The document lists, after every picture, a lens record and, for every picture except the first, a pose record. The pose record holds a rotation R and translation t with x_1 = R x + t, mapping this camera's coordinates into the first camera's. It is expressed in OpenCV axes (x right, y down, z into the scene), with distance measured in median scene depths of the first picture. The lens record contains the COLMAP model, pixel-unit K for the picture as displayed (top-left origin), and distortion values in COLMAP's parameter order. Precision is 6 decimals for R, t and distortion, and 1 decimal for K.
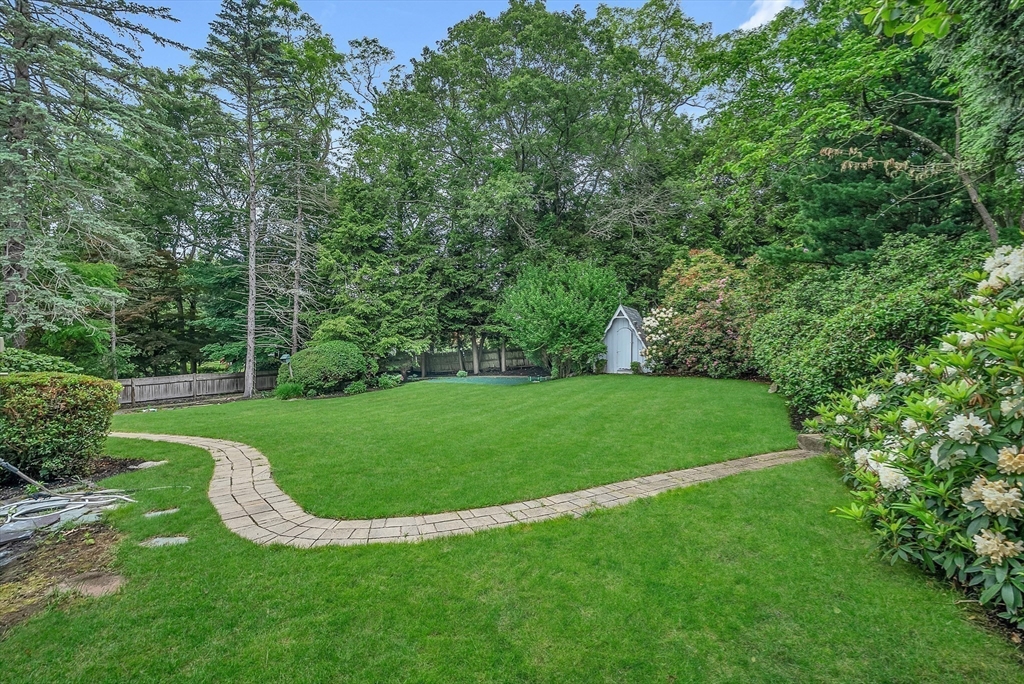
lens RADIAL K [[479.5, 0, 512.6], [0, 479.5, 340.8], [0, 0, 1]] dist [0.000959, 0.000011]
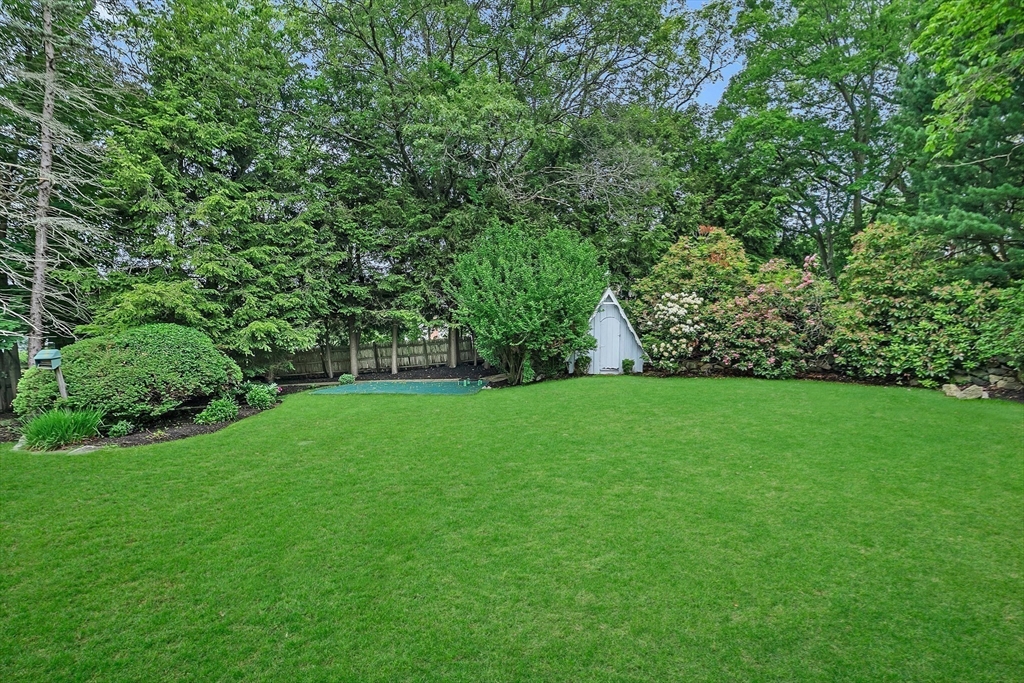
lens RADIAL K [[461.5, 0, 507.8], [0, 461.5, 344.7], [0, 0, 1]] dist [-0.002927, -0.000114]
pose [[0.897900, 0.006593, 0.440150, -0.252515], [-0.012468, 0.999868, 0.010458, 0.012864], [-0.440023, -0.014878, 0.897863, 0.379233]]
